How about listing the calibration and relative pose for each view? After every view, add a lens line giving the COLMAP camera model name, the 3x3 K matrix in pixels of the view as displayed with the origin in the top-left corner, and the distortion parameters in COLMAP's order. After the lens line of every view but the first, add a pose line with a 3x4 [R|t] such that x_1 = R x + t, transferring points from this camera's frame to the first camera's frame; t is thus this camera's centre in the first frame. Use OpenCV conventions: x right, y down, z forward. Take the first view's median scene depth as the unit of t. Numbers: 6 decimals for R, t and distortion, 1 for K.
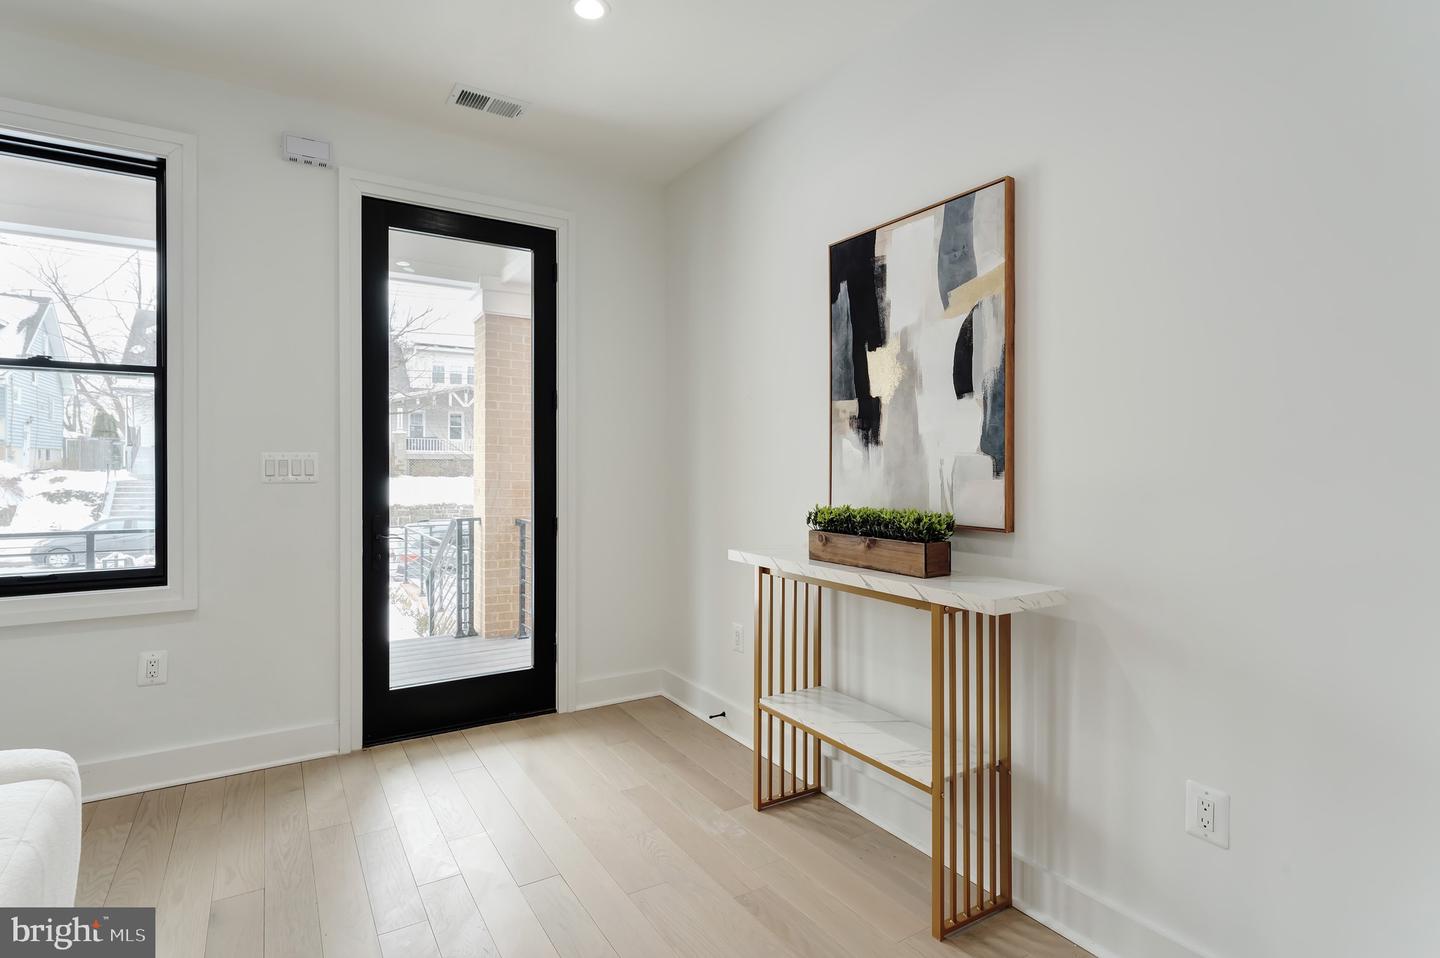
lens RADIAL K [[702.8, 0, 713.8], [0, 702.8, 471.0], [0, 0, 1]] dist [-0.000091, -0.000280]
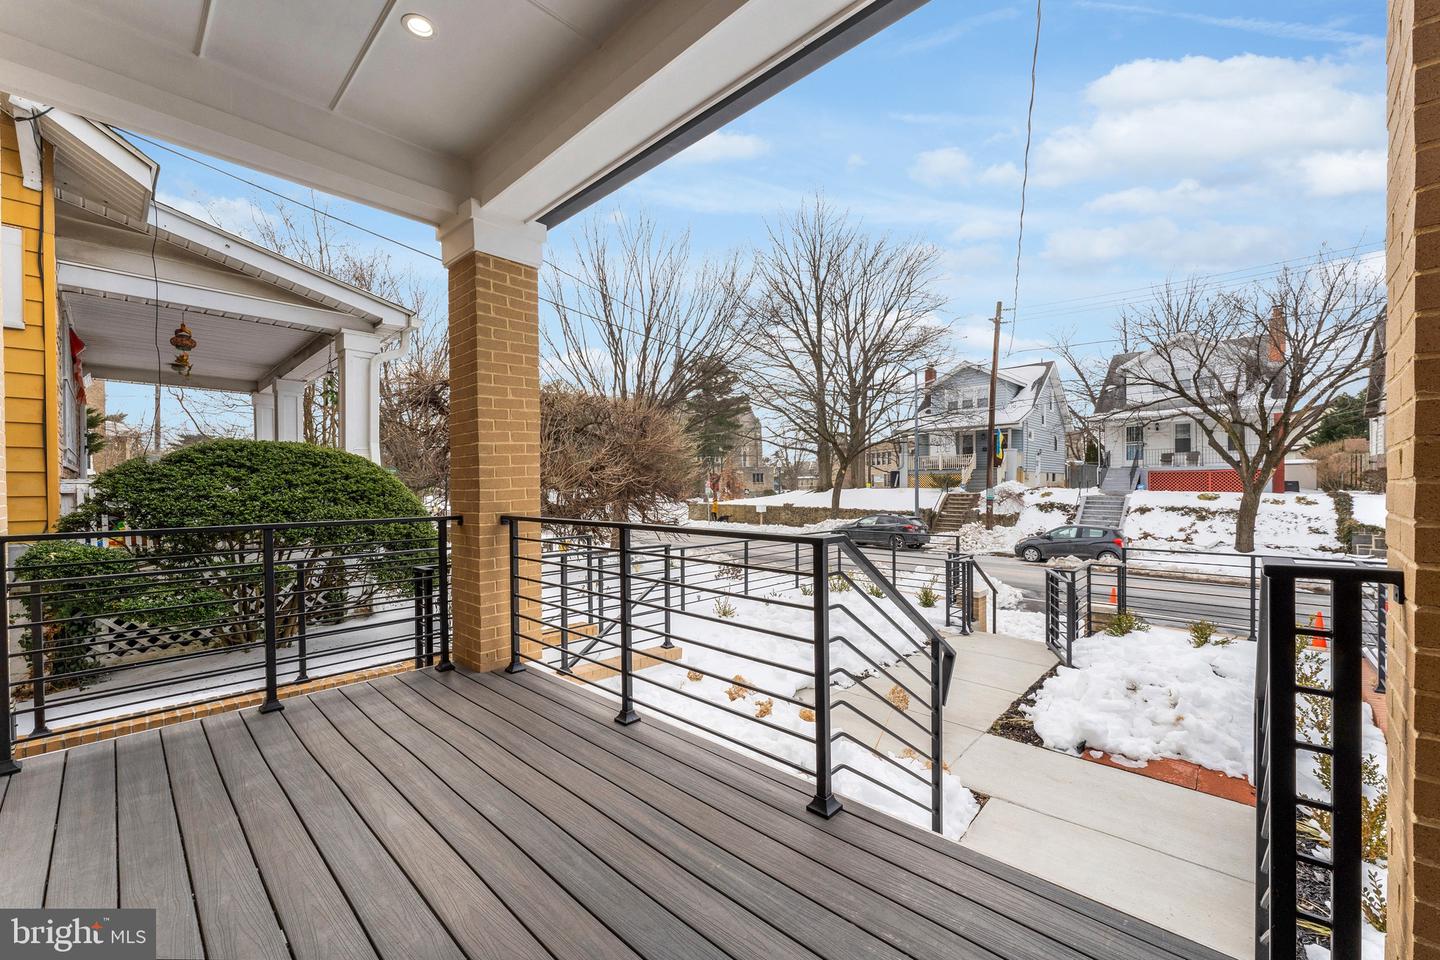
lens RADIAL K [[576.8, 0, 719.3], [0, 576.8, 491.1], [0, 0, 1]] dist [-0.001669, -0.000093]
pose [[0.248738, 0.000820, -0.968570, -0.036864], [-0.002322, 0.999997, 0.000250, 0.007273], [0.968568, 0.002187, 0.248739, 0.133535]]
